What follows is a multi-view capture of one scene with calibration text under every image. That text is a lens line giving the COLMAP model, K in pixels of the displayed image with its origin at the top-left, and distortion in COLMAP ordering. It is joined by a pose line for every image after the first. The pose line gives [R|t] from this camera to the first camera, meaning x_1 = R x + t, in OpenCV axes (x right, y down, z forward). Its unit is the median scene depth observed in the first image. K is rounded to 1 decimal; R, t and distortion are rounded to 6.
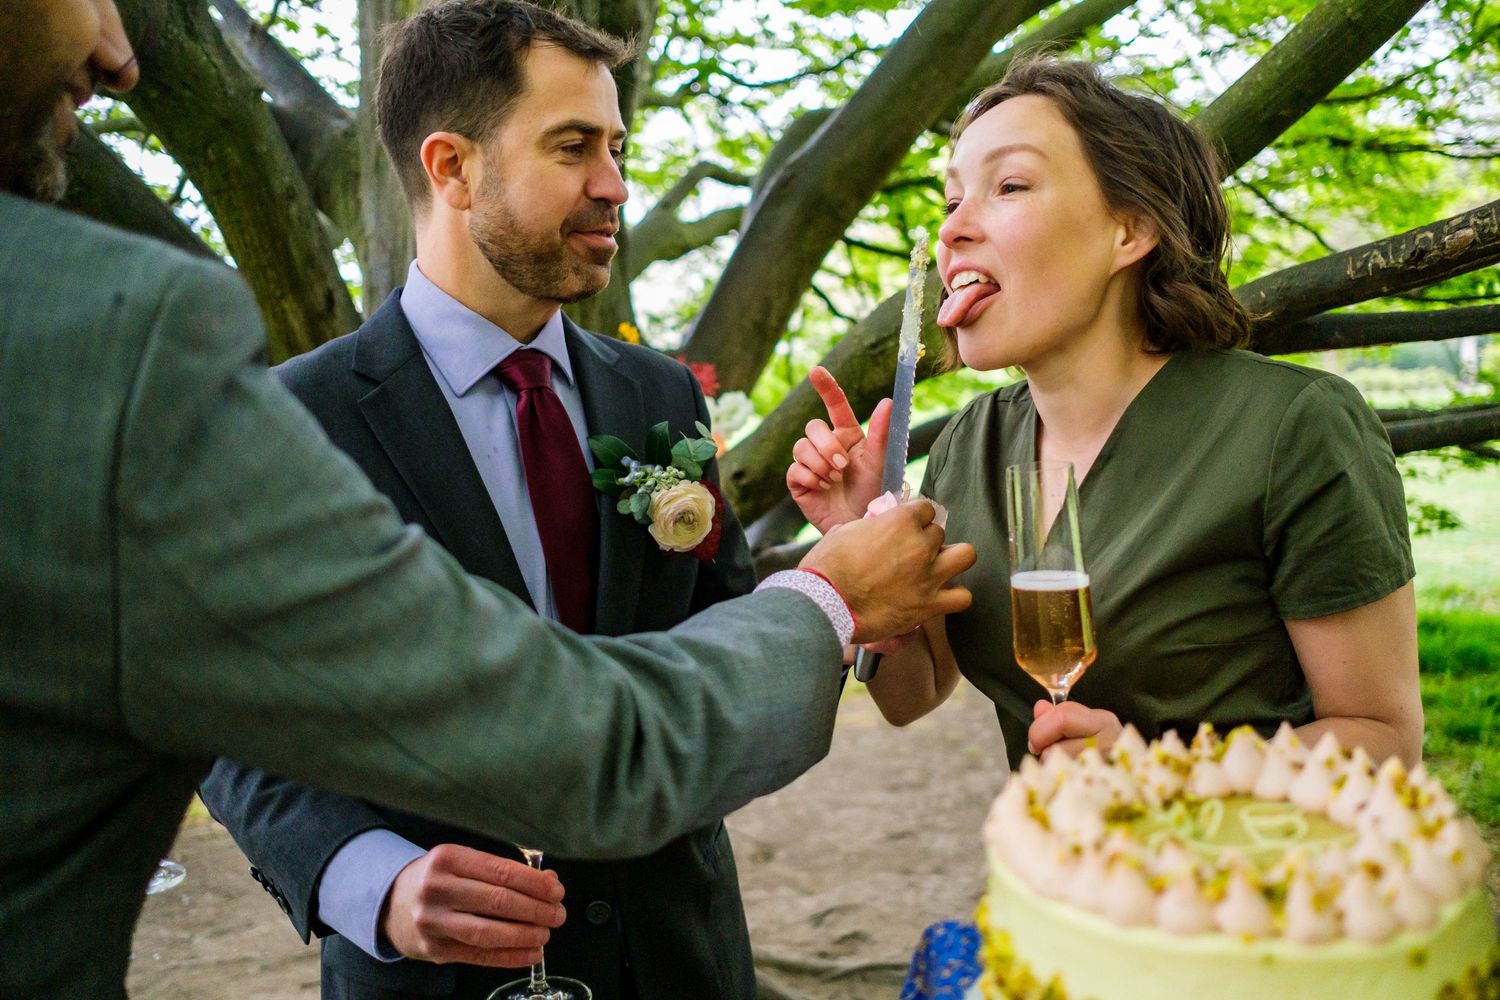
lens RADIAL K [[1462.7, 0, 719.5], [0, 1462.7, 521.9], [0, 0, 1]] dist [0.014569, 0.000000]
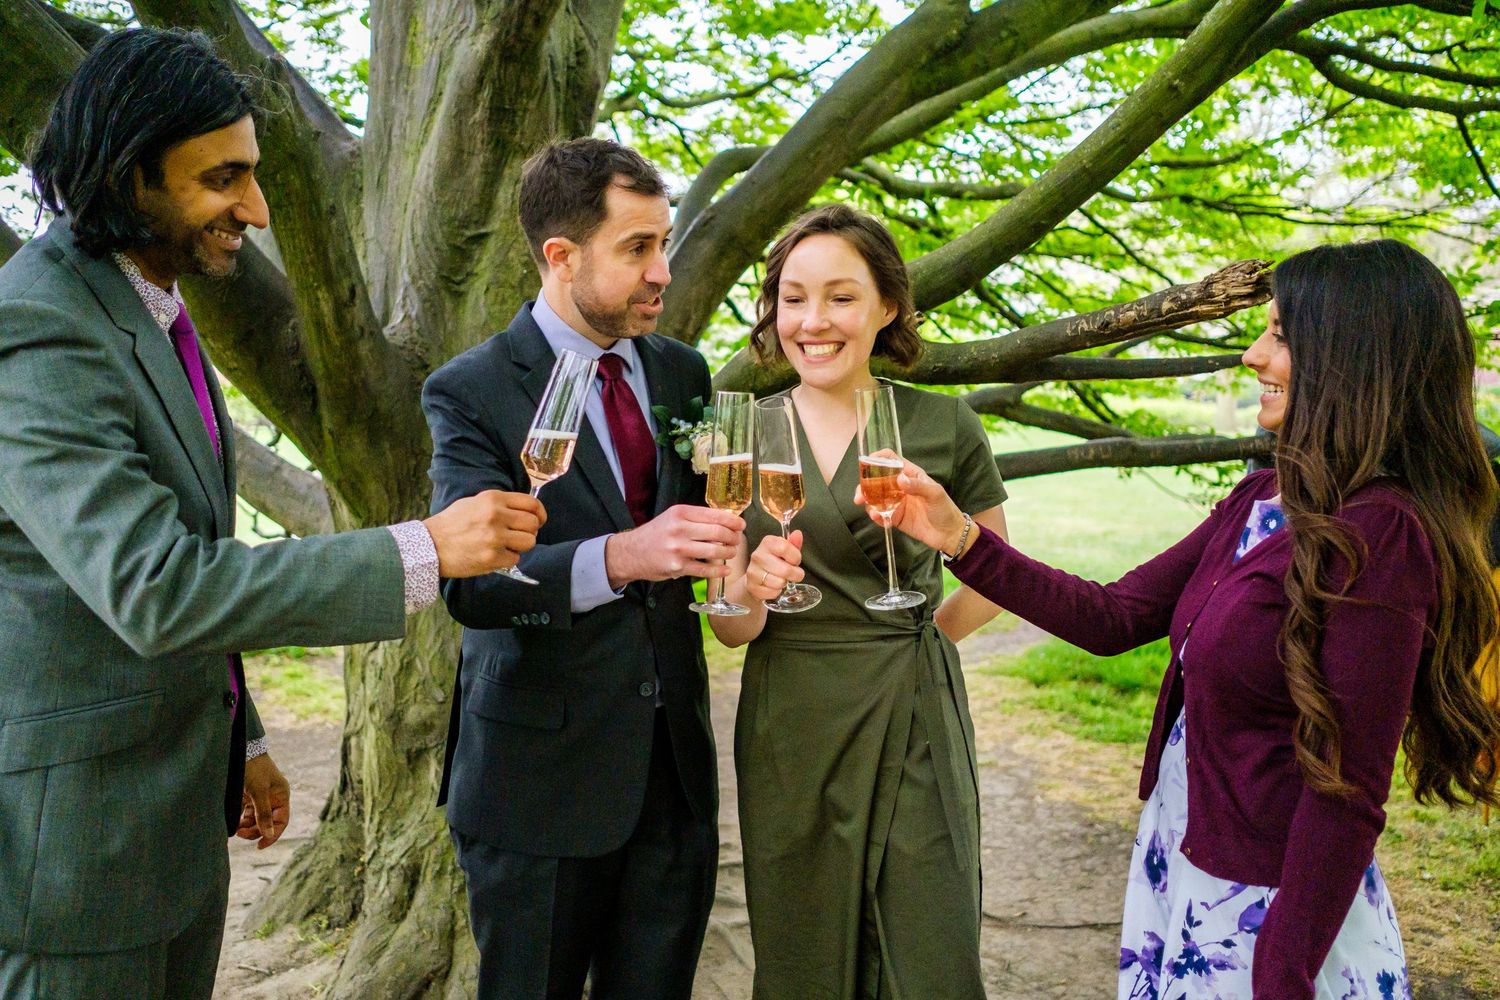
lens RADIAL K [[1462.7, 0, 738.2], [0, 1462.7, 501.1], [0, 0, 1]] dist [0.014569, 0.000000]
pose [[0.994693, 0.057673, 0.085204, -0.029762], [-0.056499, 0.998272, -0.016124, 0.033544], [-0.085987, 0.011224, 0.996233, -0.318381]]
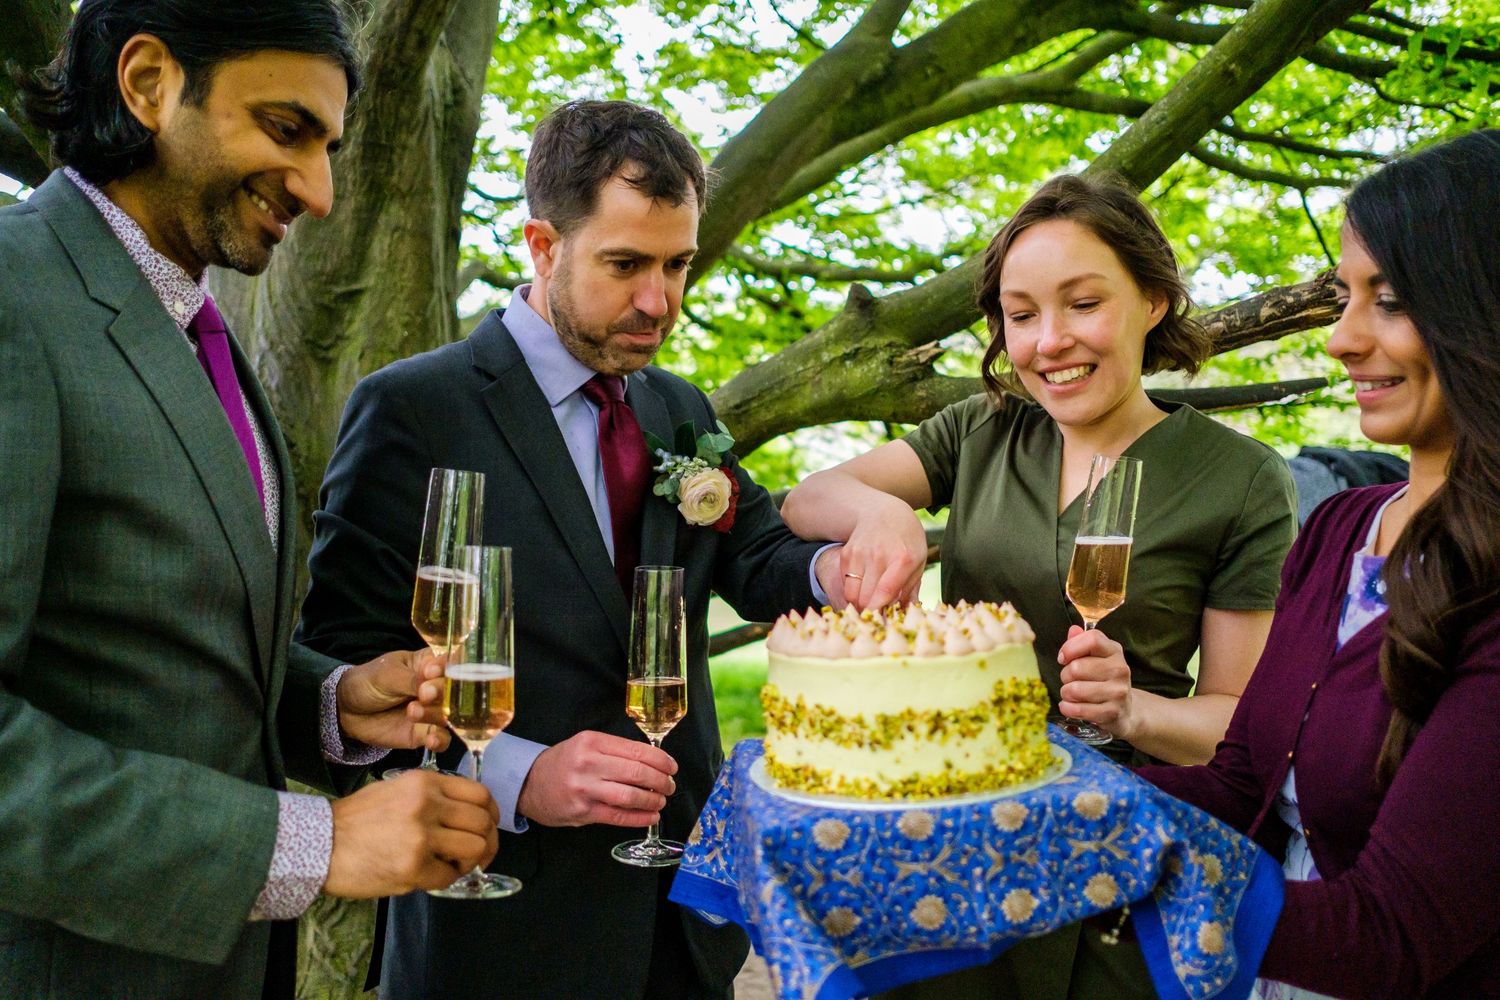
lens RADIAL K [[1462.7, 0, 763.6], [0, 1462.7, 498.3], [0, 0, 1]] dist [0.014569, 0.000000]
pose [[0.972220, 0.028445, 0.232332, -0.124420], [-0.005931, 0.995264, -0.097033, 0.055393], [-0.233992, 0.092959, 0.967784, -0.113285]]
